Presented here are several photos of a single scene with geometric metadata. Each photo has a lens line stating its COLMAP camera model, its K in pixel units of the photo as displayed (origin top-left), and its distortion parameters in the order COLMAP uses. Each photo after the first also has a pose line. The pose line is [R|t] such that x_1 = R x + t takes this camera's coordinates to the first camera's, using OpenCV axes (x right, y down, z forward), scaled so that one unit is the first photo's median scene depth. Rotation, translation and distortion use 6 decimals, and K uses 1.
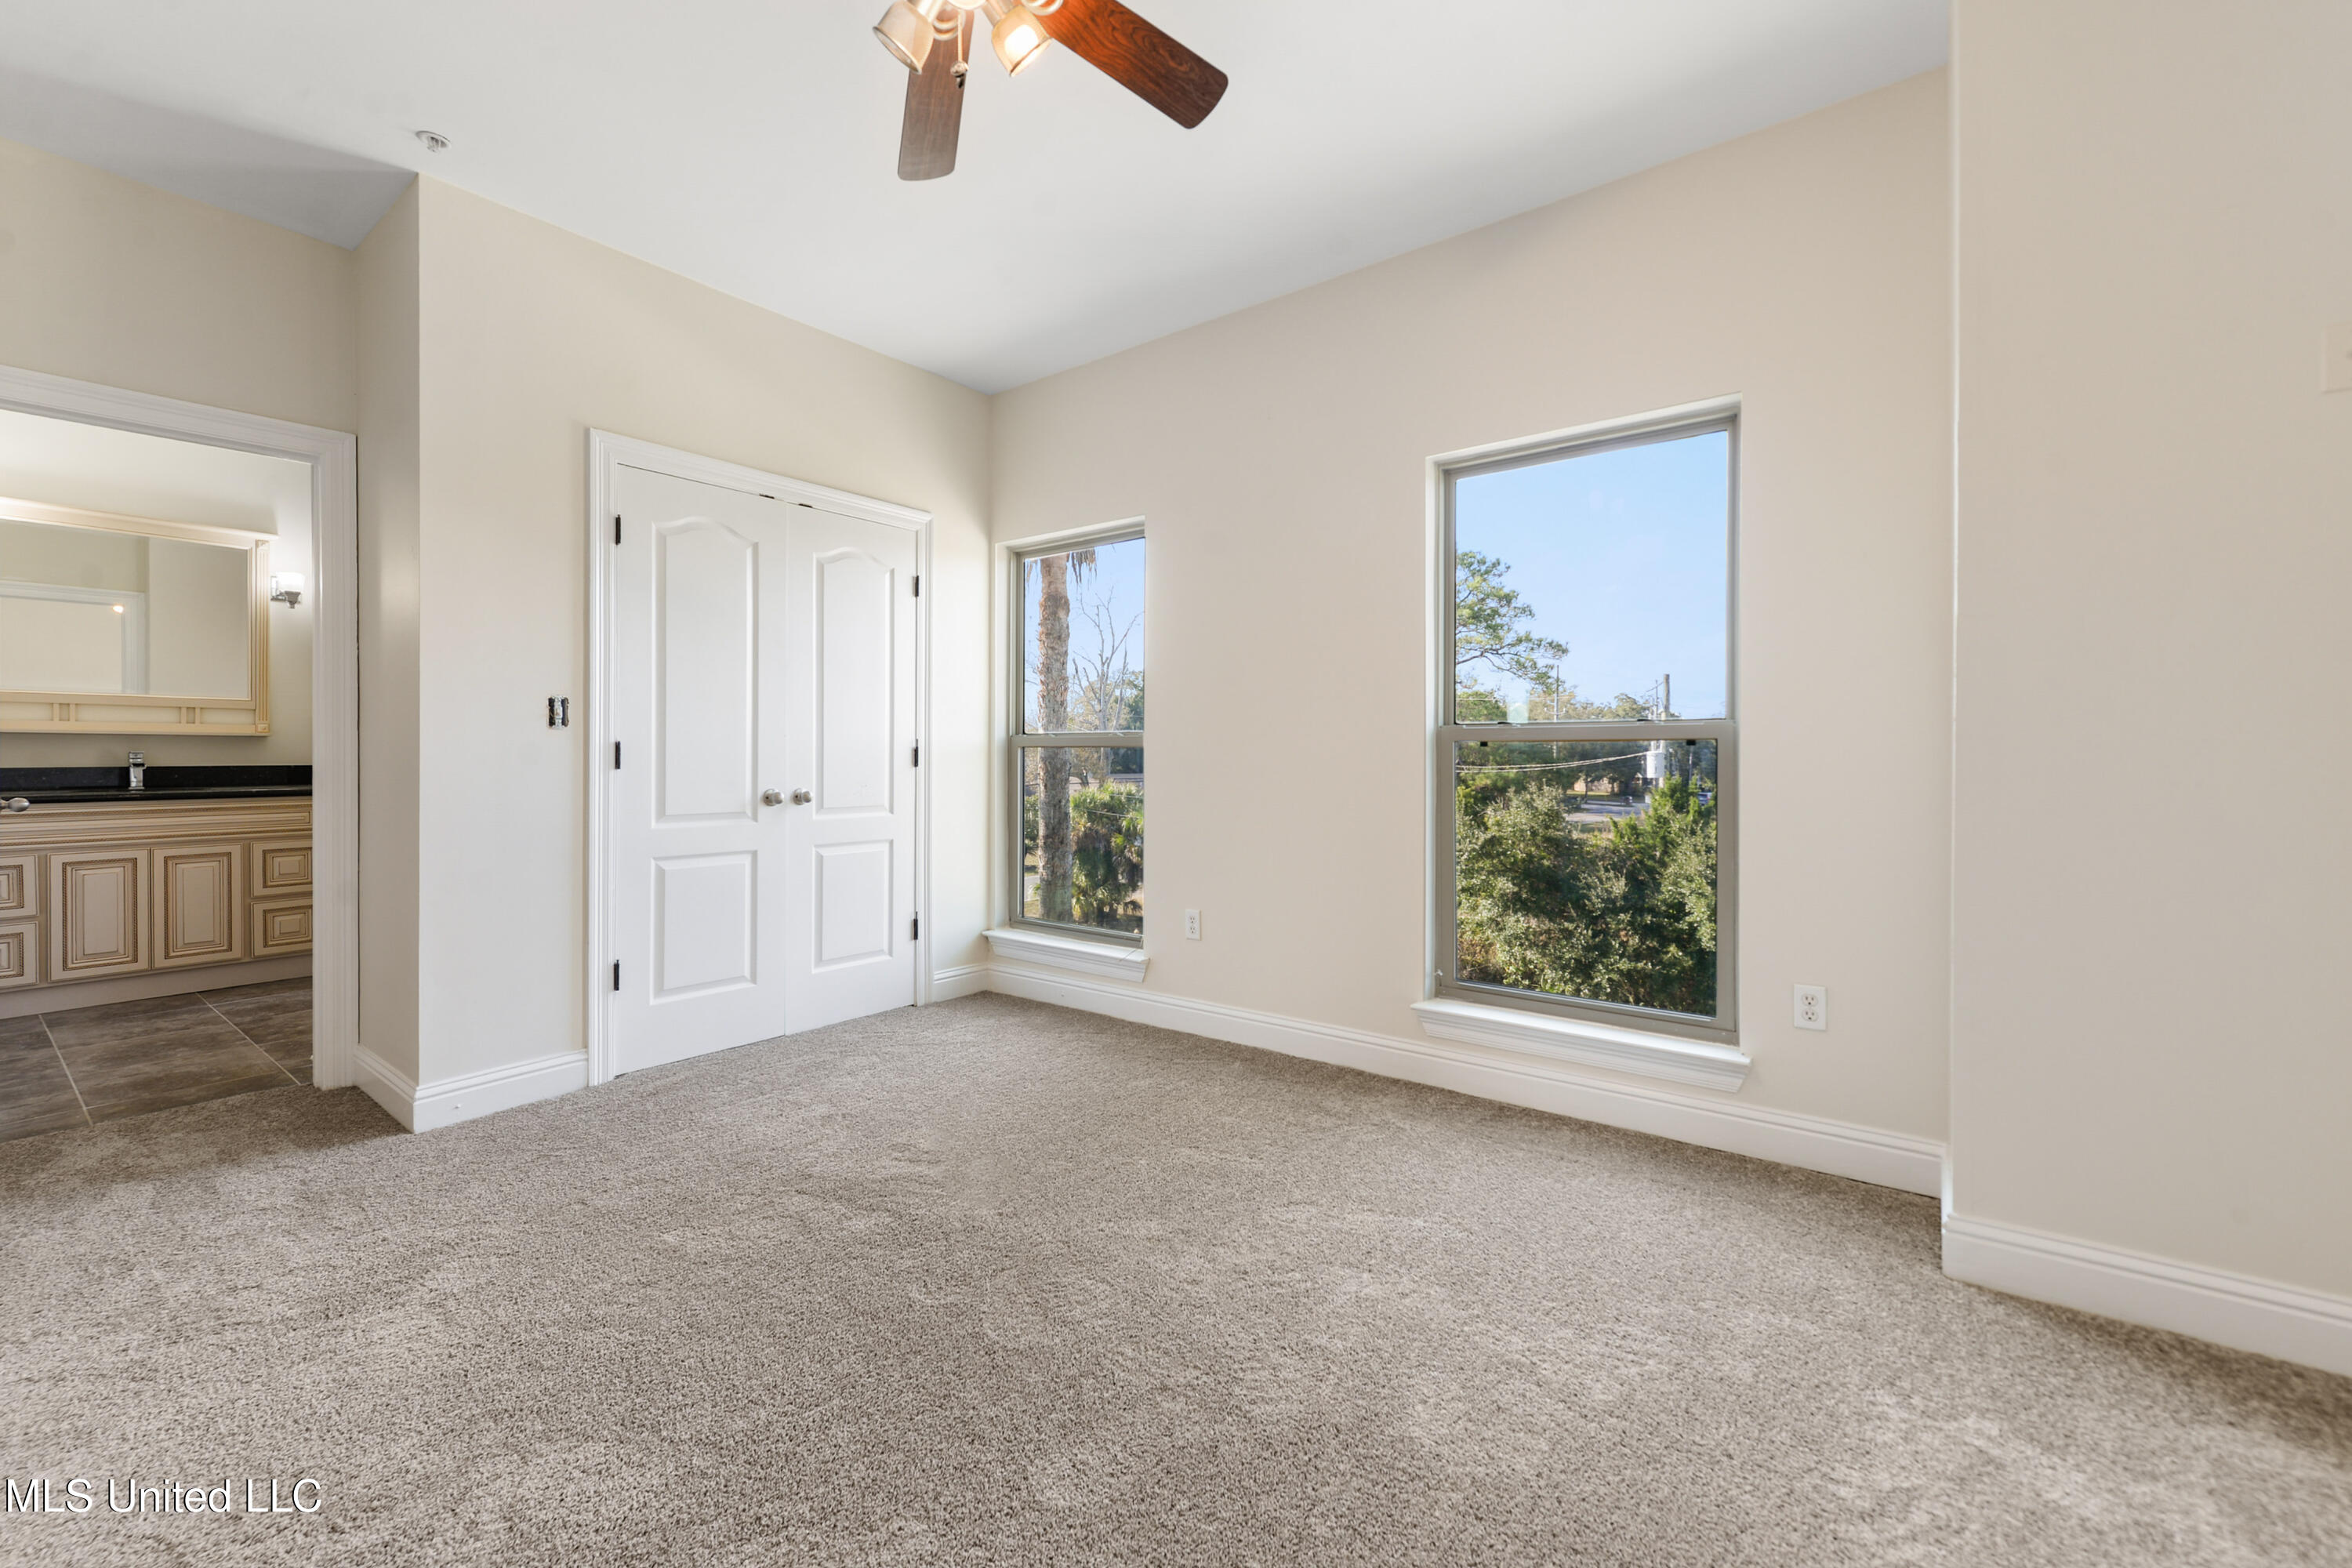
lens RADIAL K [[977.6, 0, 1179.7], [0, 977.6, 753.3], [0, 0, 1]] dist [0.008071, -0.000581]
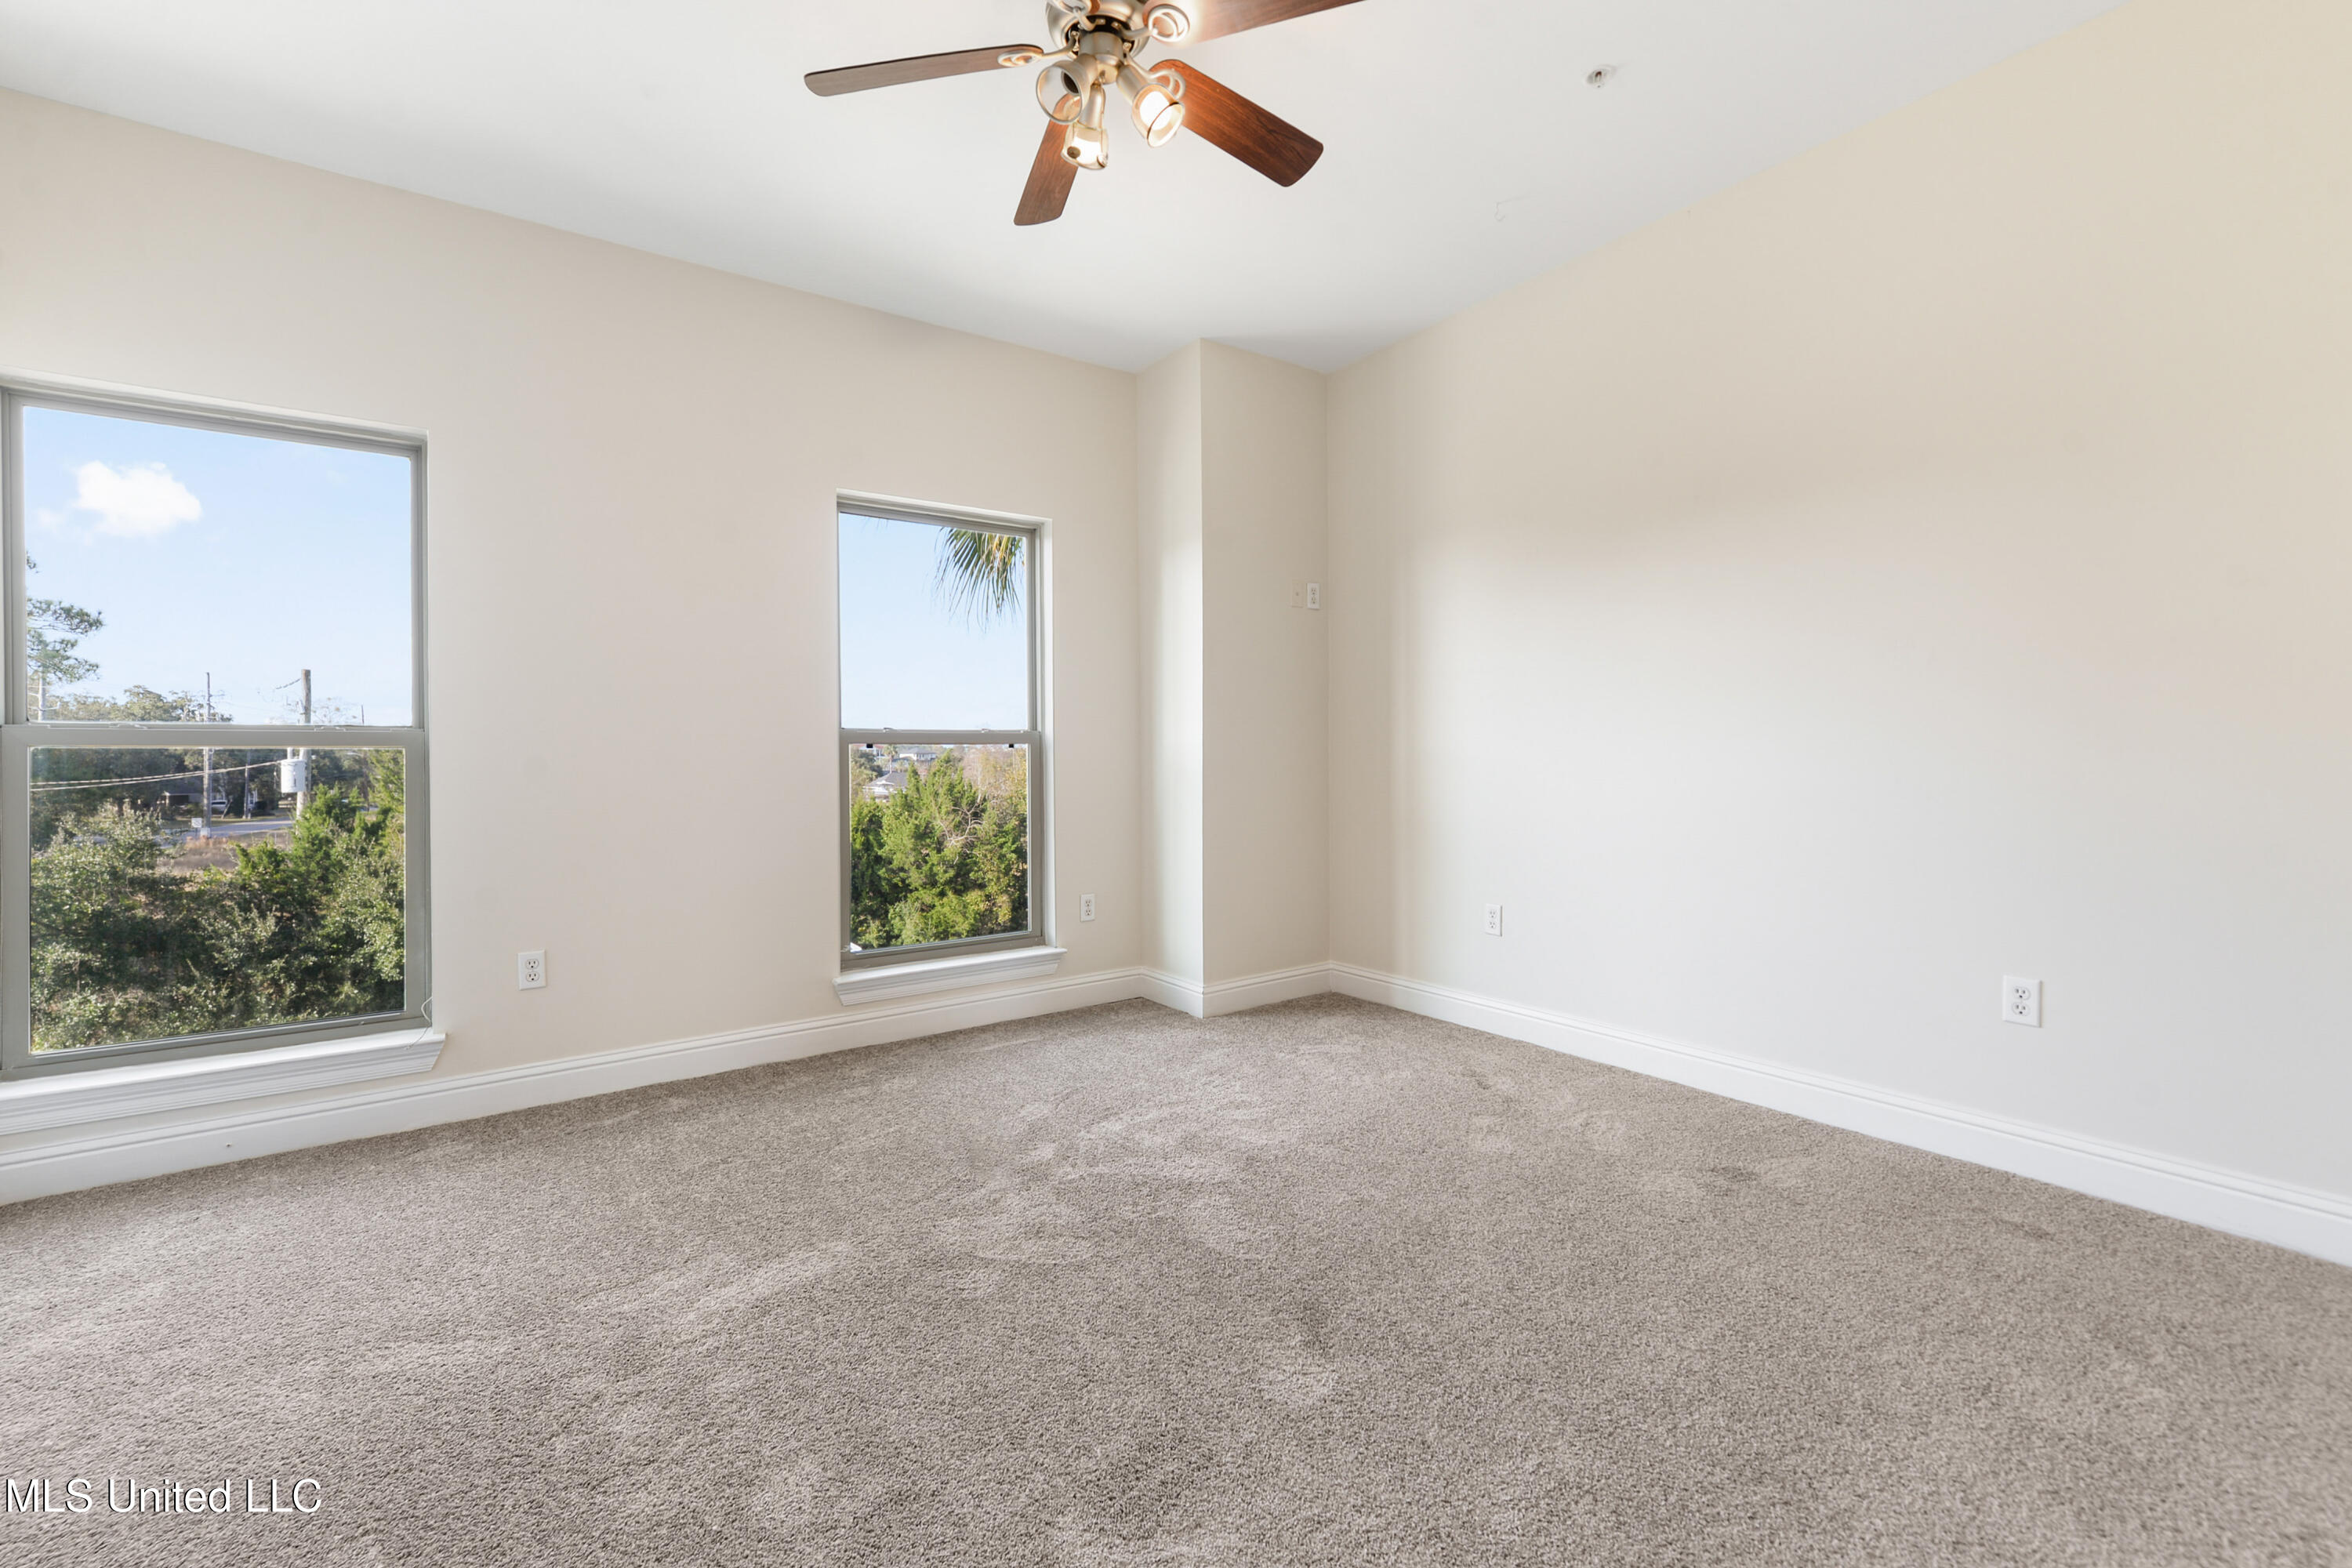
lens RADIAL K [[965.0, 0, 1176.0], [0, 965.0, 784.0], [0, 0, 1]] dist [0.002301, 0.000248]
pose [[0.286618, -0.027986, 0.957636, -0.099213], [0.007731, 0.999608, 0.026899, 0.001375], [-0.958014, -0.000306, 0.286722, 0.047191]]
